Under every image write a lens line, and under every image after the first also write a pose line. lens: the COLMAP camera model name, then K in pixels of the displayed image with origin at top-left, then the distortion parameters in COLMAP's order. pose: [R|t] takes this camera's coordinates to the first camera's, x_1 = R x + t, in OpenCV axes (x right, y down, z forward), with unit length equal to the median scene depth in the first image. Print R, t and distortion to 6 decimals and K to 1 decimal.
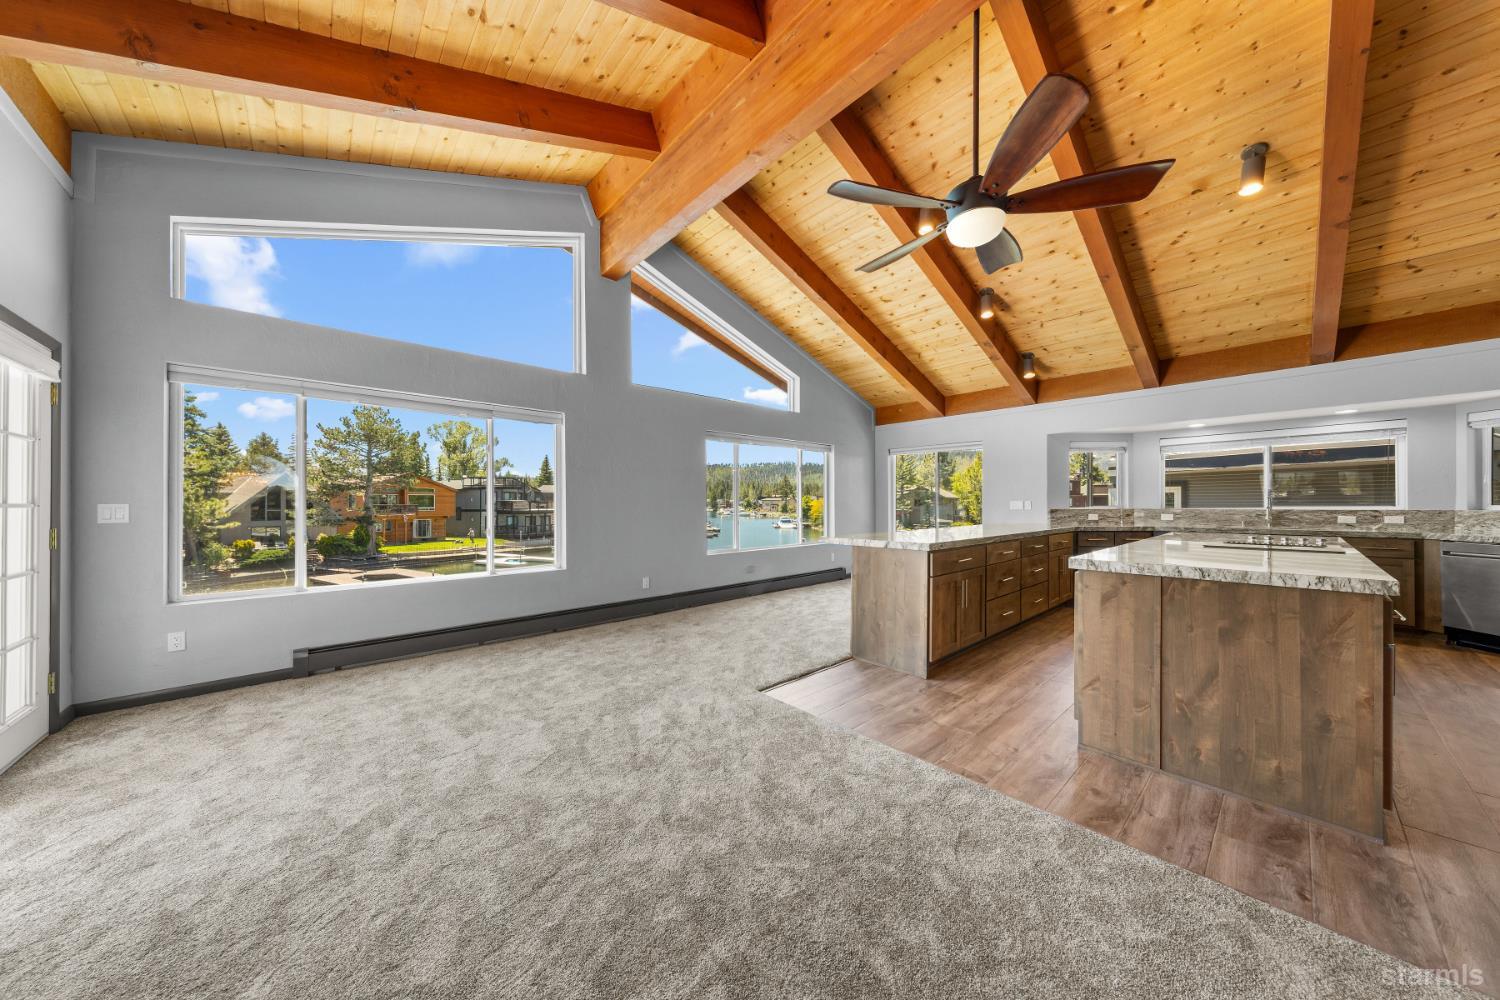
lens RADIAL K [[486.3, 0, 751.9], [0, 486.3, 499.2], [0, 0, 1]] dist [-0.000084, -0.000016]
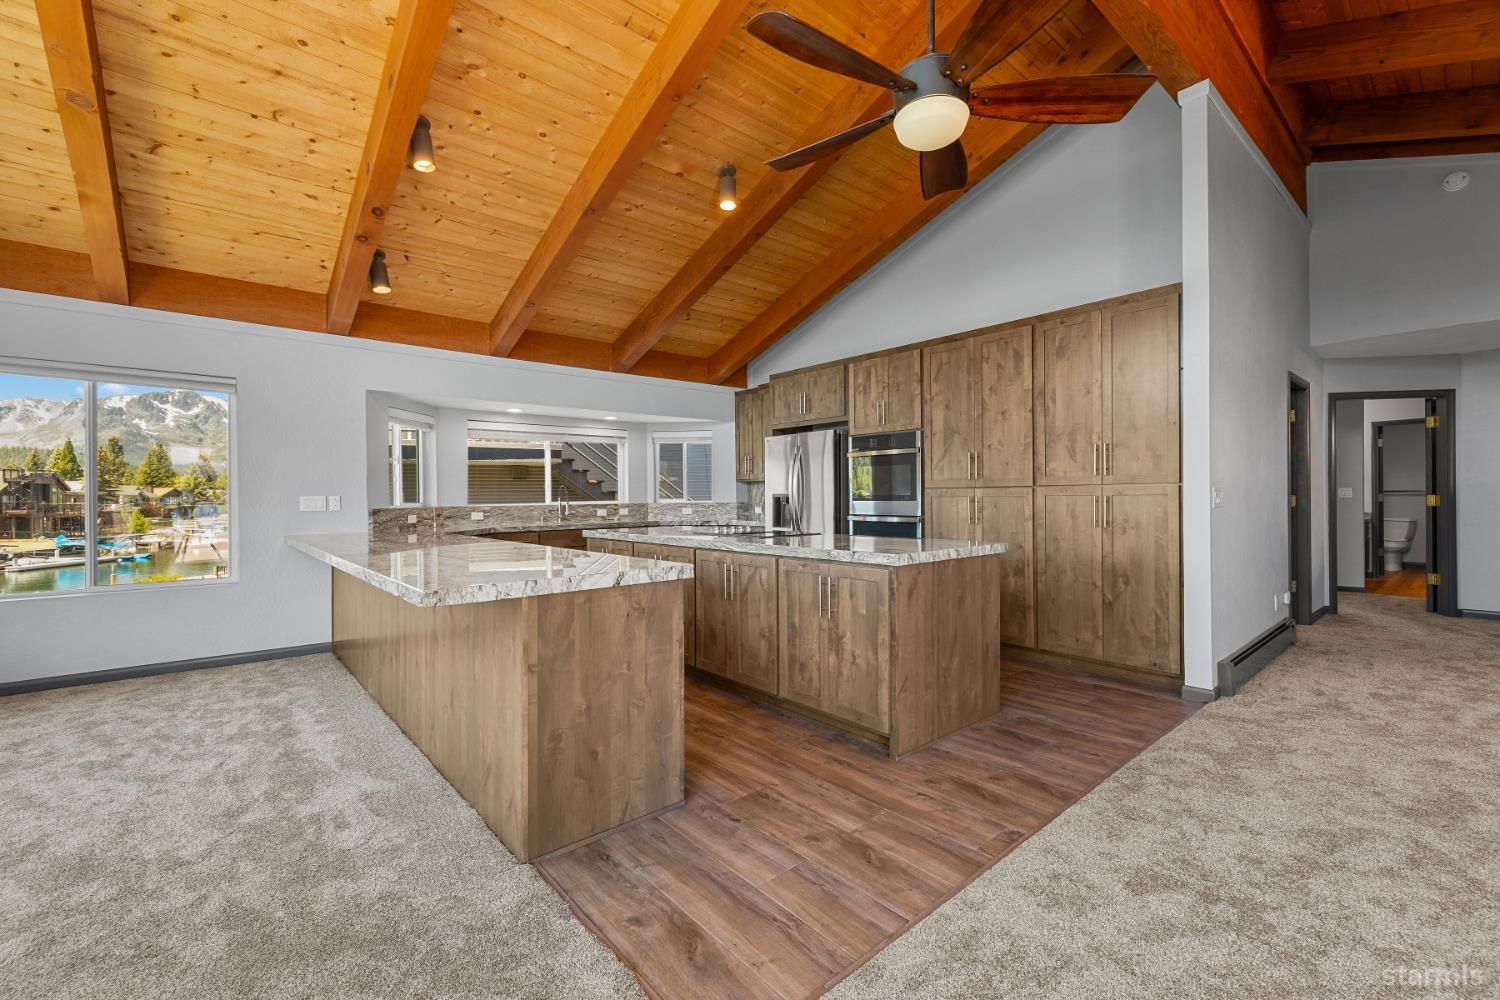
lens RADIAL K [[637.7, 0, 746.4], [0, 637.7, 500.4], [0, 0, 1]] dist [0.004815, 0.000663]
pose [[0.020970, -0.002965, 0.999776, -0.274276], [0.000785, 0.999995, 0.002949, 0.009676], [-0.999780, 0.000723, 0.020972, 0.654320]]
